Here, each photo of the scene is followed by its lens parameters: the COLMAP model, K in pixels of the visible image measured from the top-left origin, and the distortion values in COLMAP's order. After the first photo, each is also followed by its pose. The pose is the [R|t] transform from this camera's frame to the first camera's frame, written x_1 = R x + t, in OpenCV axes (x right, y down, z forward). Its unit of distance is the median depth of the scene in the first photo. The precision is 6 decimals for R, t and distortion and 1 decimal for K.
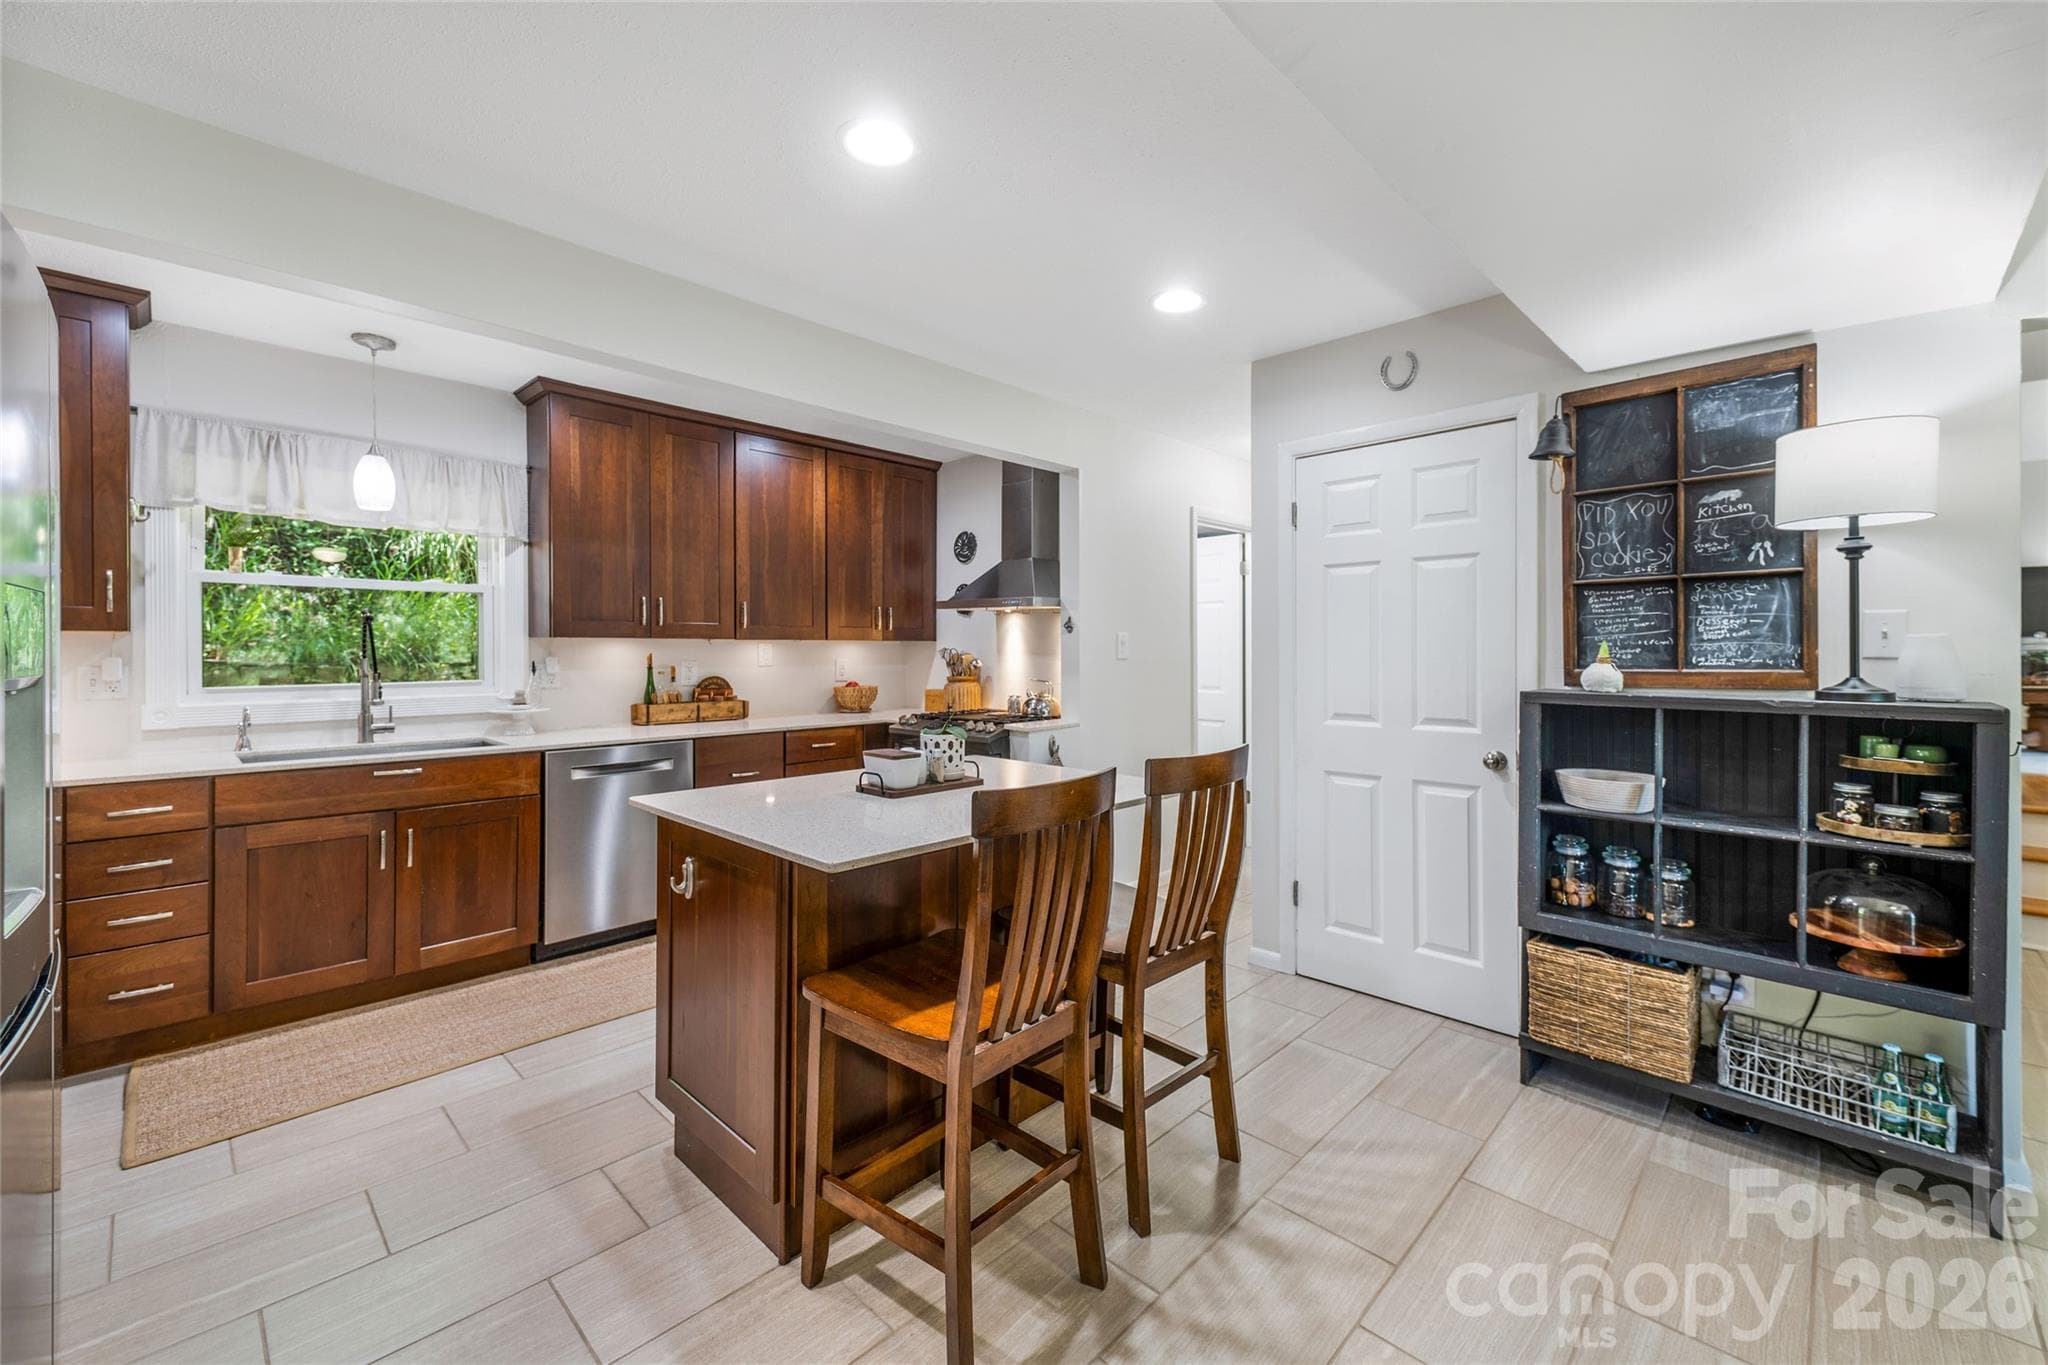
lens RADIAL K [[823.7, 0, 1026.7], [0, 823.7, 653.7], [0, 0, 1]] dist [0.019989, -0.004960]
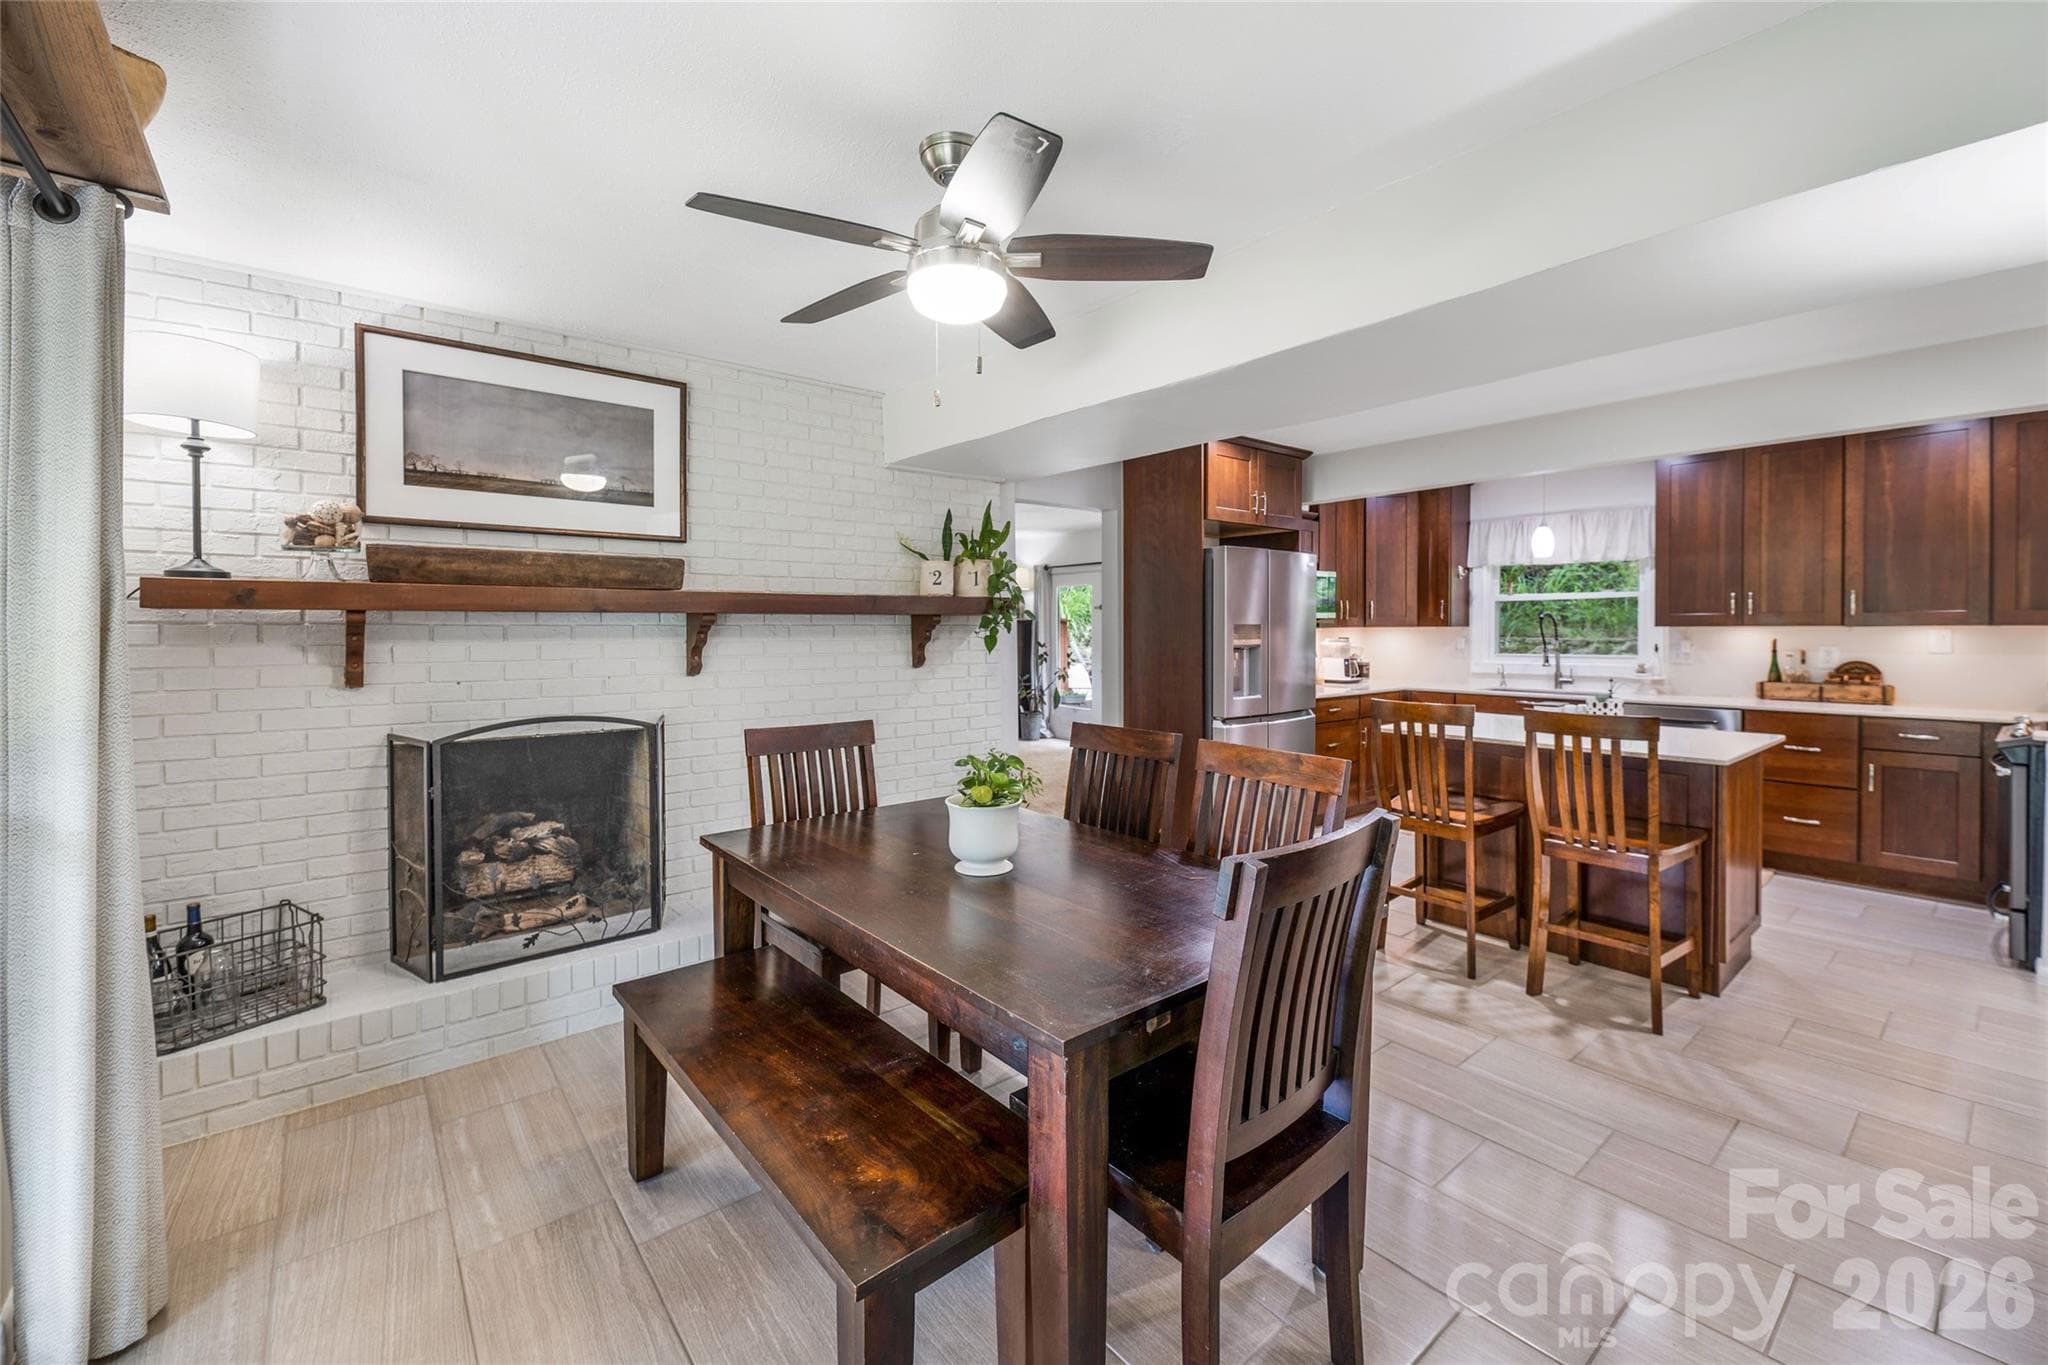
lens RADIAL K [[840.1, 0, 1019.1], [0, 840.1, 637.1], [0, 0, 1]] dist [0.006067, -0.000525]
pose [[-0.116988, 0.011102, -0.993071, 0.932065], [0.000622, 0.999938, 0.011106, -0.017798], [0.993133, 0.000681, -0.116987, 0.084045]]
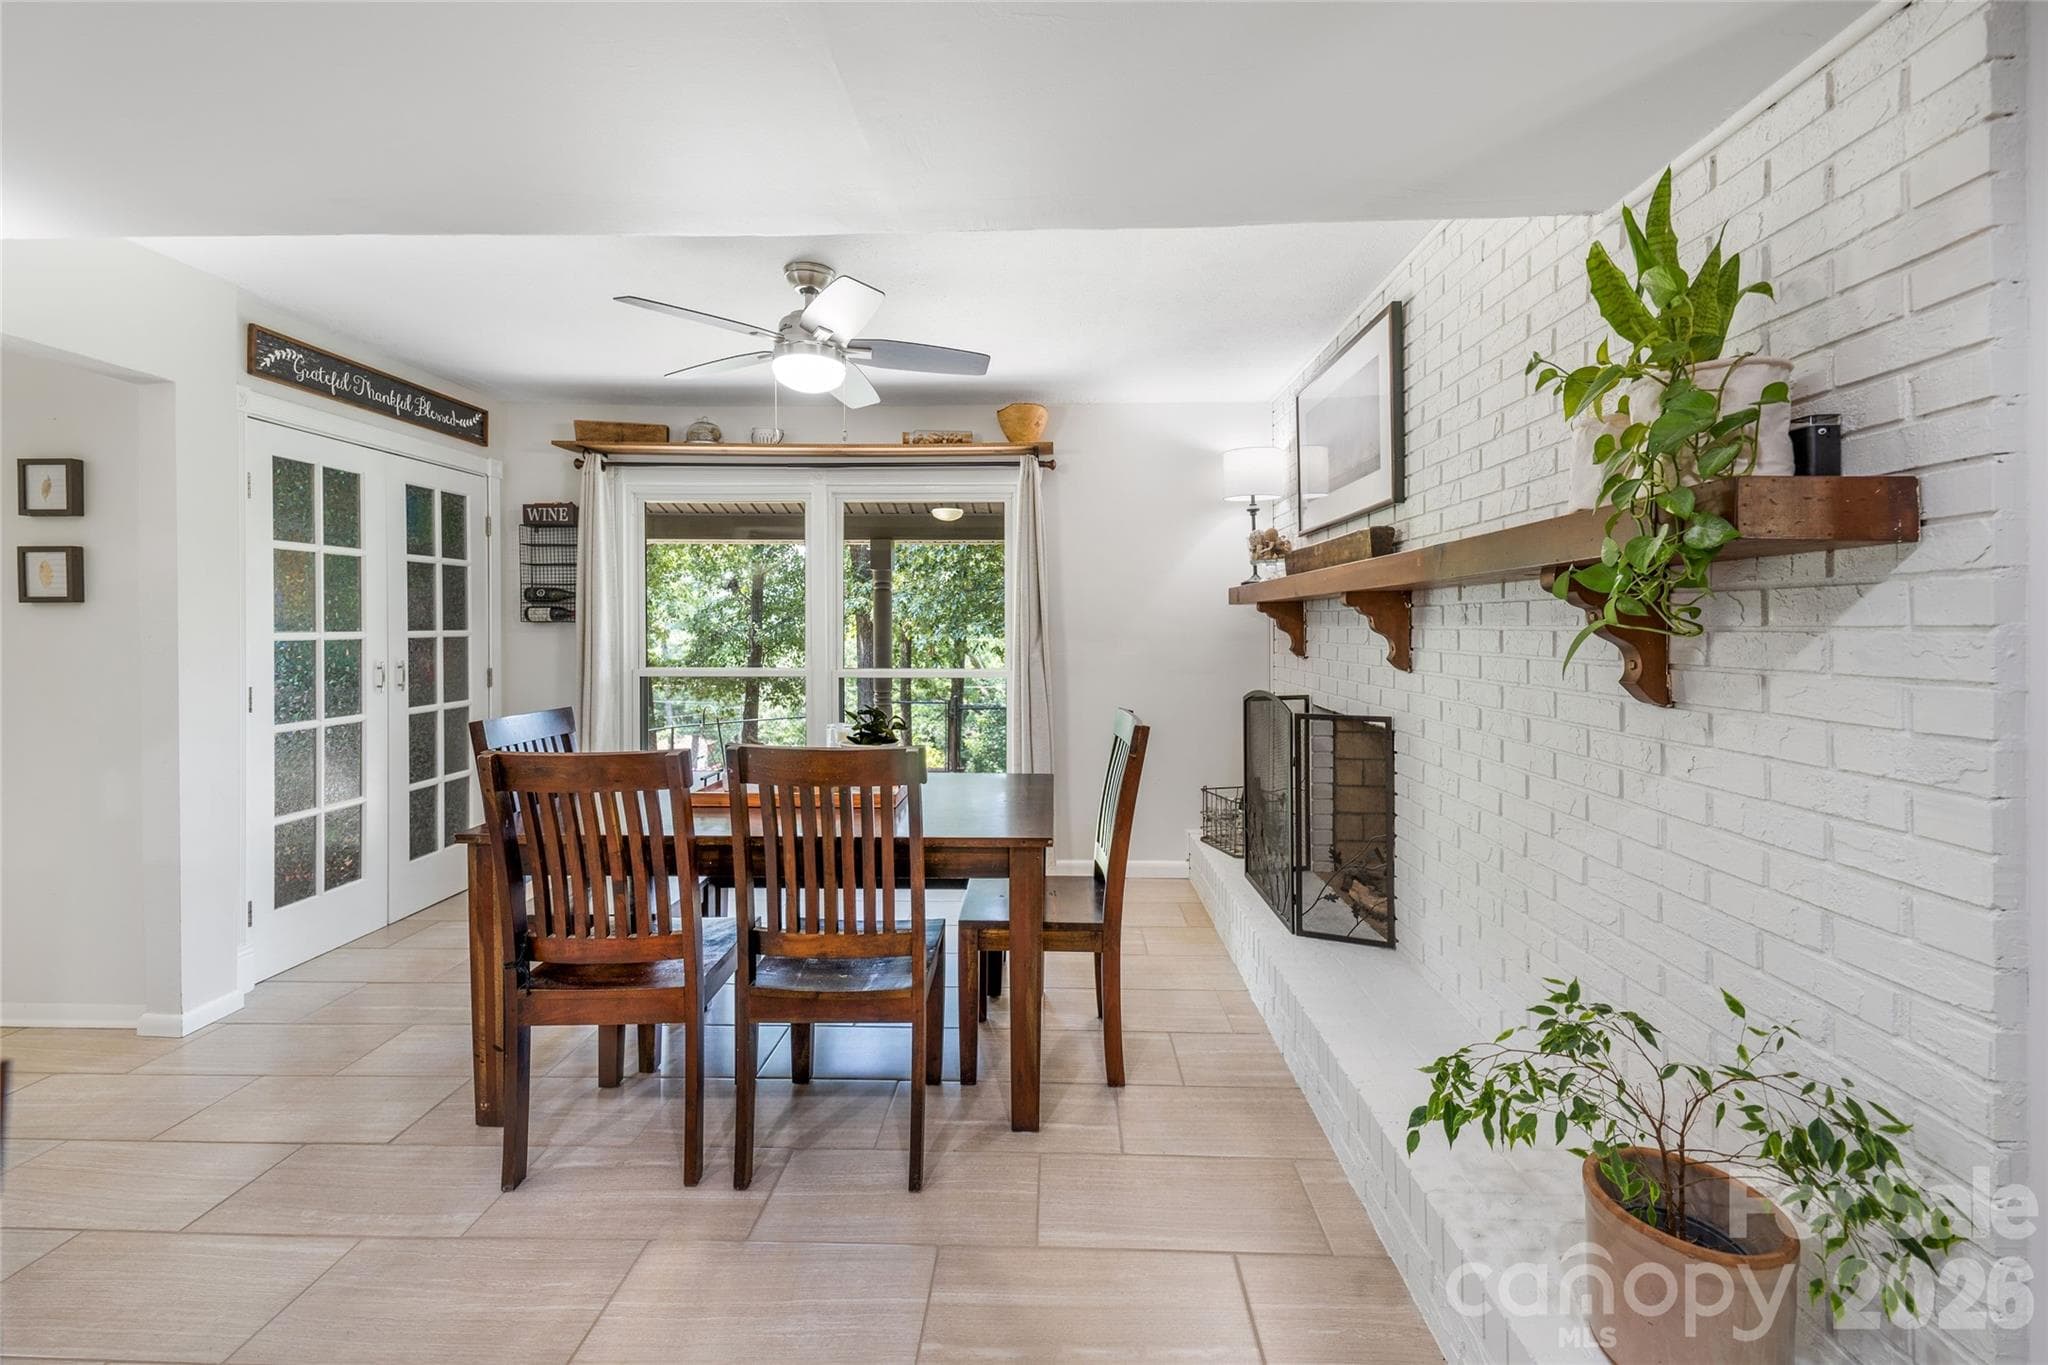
lens RADIAL K [[820.6, 0, 1031.4], [0, 820.6, 631.7], [0, 0, 1]] dist [0.019032, -0.000058]
pose [[-0.675842, -0.006548, 0.737018, -0.212772], [0.000082, 0.999960, 0.008959, -0.006491], [-0.737047, 0.006115, -0.675814, 0.321930]]
